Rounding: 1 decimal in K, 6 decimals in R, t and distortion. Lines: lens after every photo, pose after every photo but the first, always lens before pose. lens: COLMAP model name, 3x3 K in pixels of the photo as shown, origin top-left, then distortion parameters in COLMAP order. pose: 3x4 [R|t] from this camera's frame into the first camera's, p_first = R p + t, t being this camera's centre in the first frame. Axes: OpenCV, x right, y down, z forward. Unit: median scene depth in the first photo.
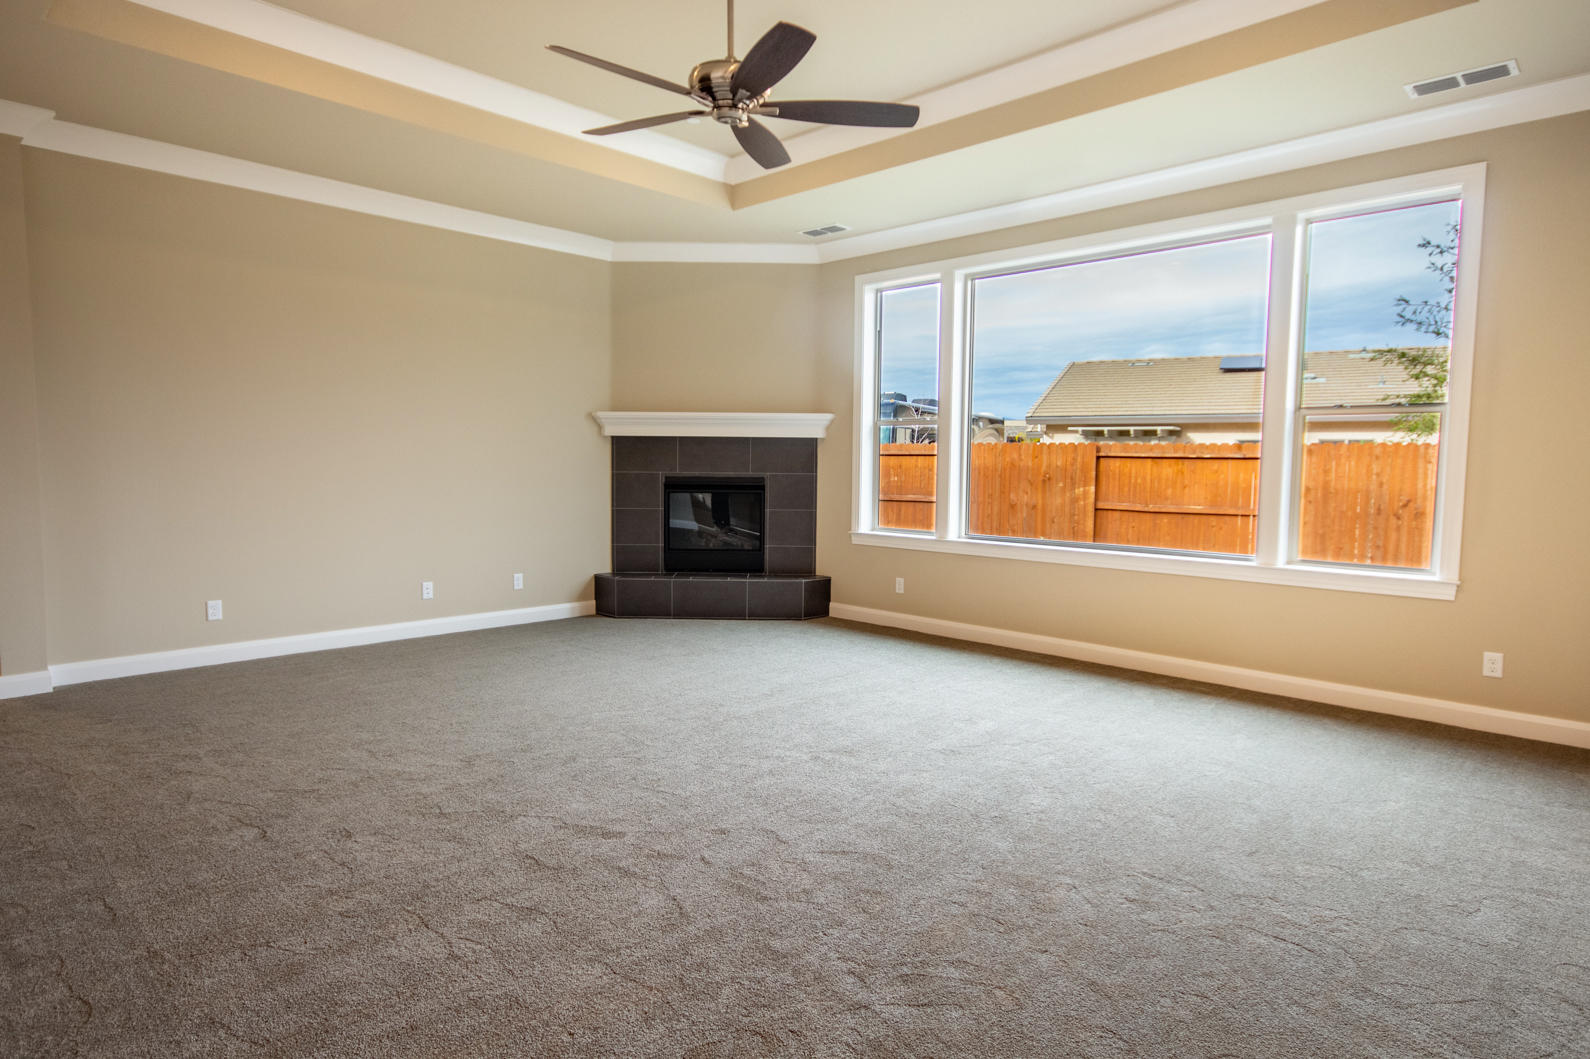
lens RADIAL K [[908.2, 0, 795.0], [0, 908.2, 529.5], [0, 0, 1]] dist [0.001147, 0.001698]
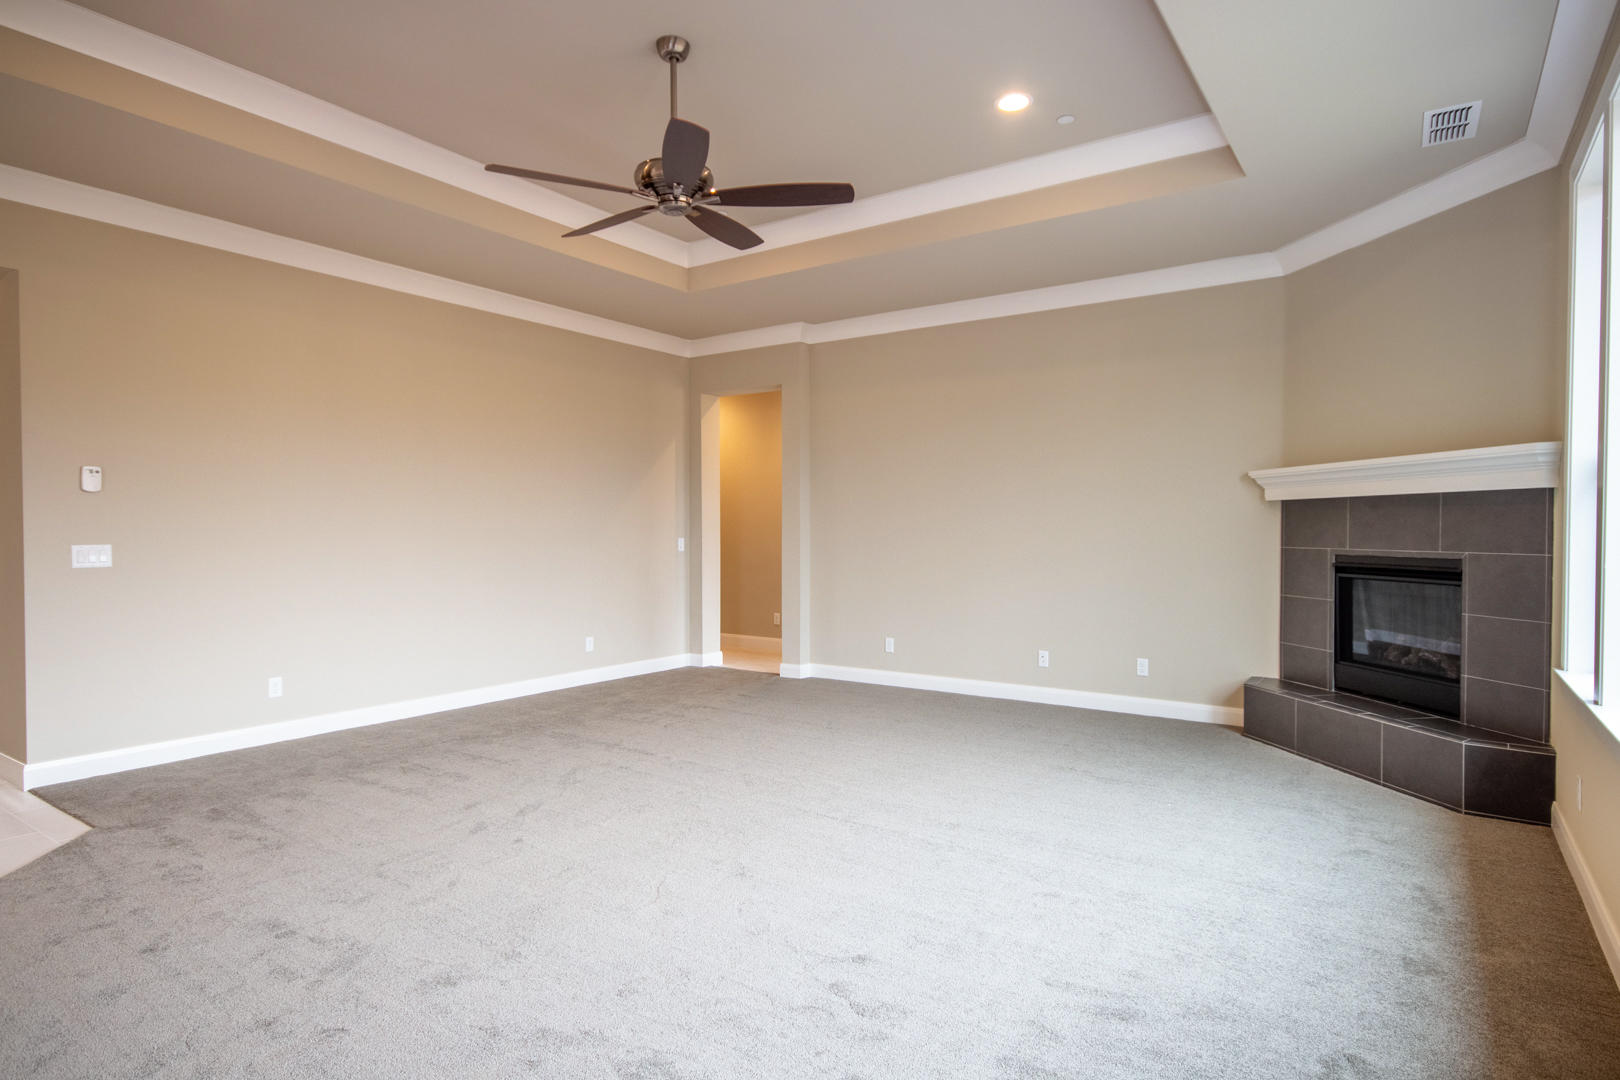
lens RADIAL K [[869.2, 0, 815.7], [0, 869.2, 558.3], [0, 0, 1]] dist [0.001796, 0.000272]
pose [[0.168712, 0.019431, -0.985474, 0.458225], [-0.078391, 0.996903, 0.006236, -0.028521], [0.982543, 0.076200, 0.169713, 0.495851]]
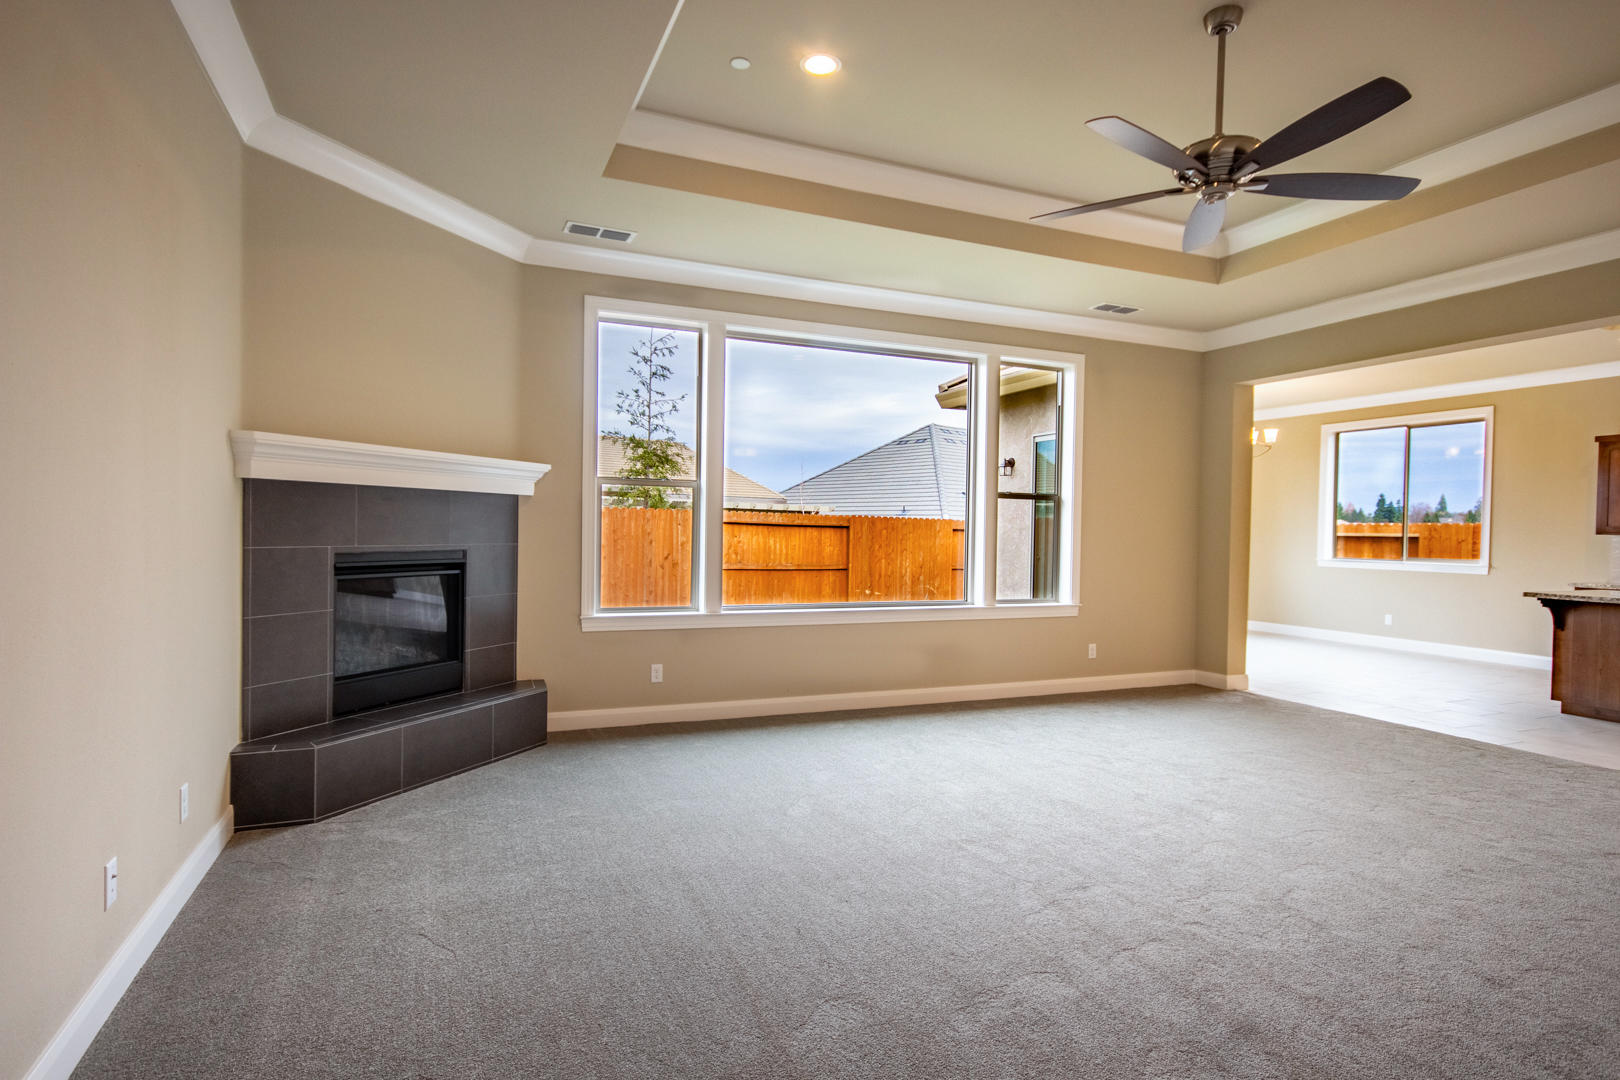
lens RADIAL K [[846.0, 0, 812.3], [0, 846.0, 542.8], [0, 0, 1]] dist [-0.019601, 0.000093]
pose [[0.377537, -0.017917, 0.925821, -0.526445], [0.057990, 0.998308, -0.004328, -0.045577], [-0.924177, 0.055322, 0.377937, 0.526305]]
